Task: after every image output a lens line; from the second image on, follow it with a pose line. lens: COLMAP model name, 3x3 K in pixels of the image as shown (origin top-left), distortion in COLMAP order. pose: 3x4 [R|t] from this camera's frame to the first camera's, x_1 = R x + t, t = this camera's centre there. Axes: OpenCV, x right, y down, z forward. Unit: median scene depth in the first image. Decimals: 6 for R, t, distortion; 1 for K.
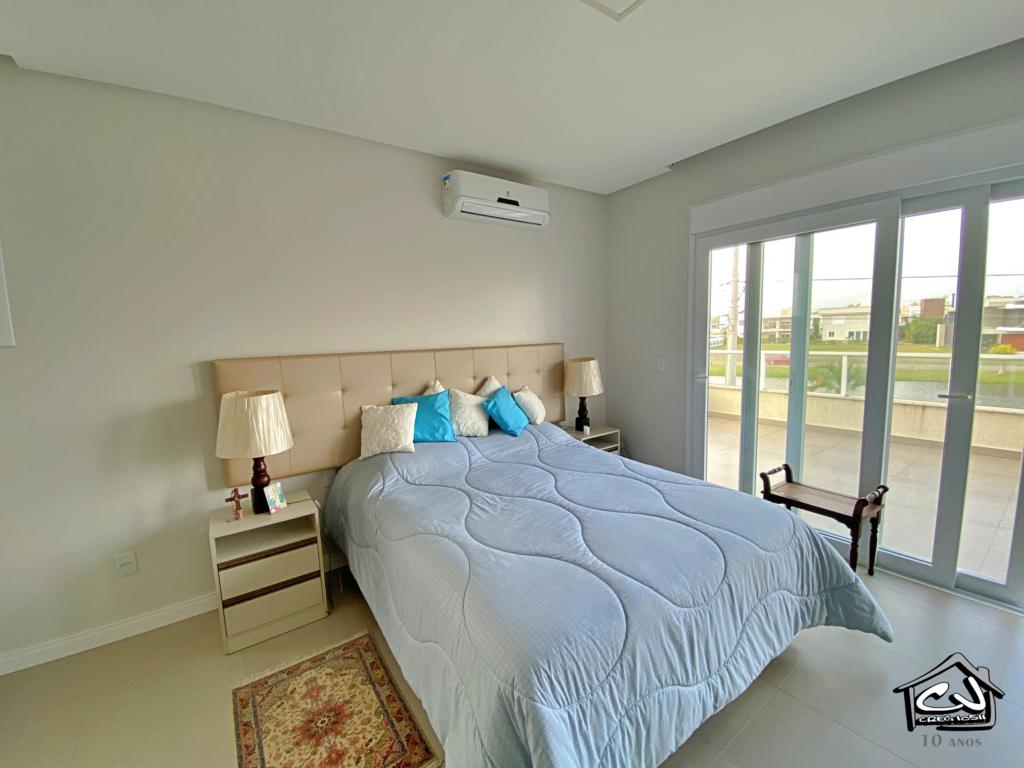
lens RADIAL K [[416.4, 0, 512.0], [0, 416.4, 384.0], [0, 0, 1]] dist [0.013627, -0.017300]
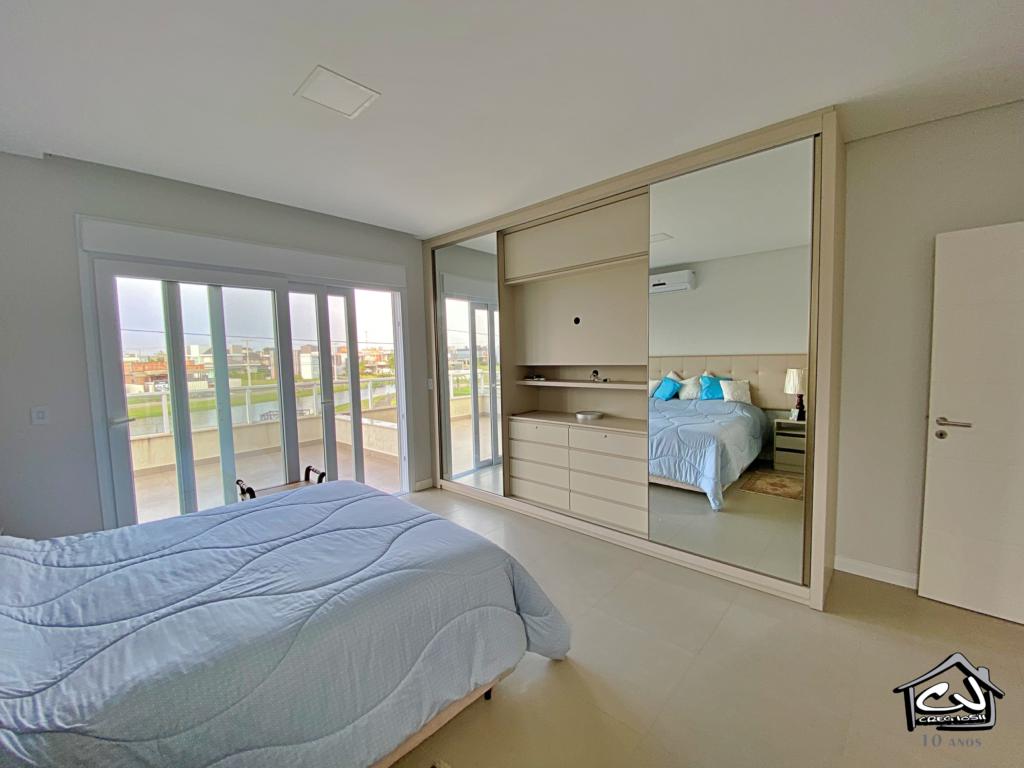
lens RADIAL K [[416.4, 0, 512.0], [0, 416.4, 384.0], [0, 0, 1]] dist [0.013627, -0.017300]
pose [[-0.211374, -0.029565, 0.976958, -0.763910], [0.150466, 0.986643, 0.062412, -0.035427], [-0.965754, 0.160191, -0.204103, 0.561218]]
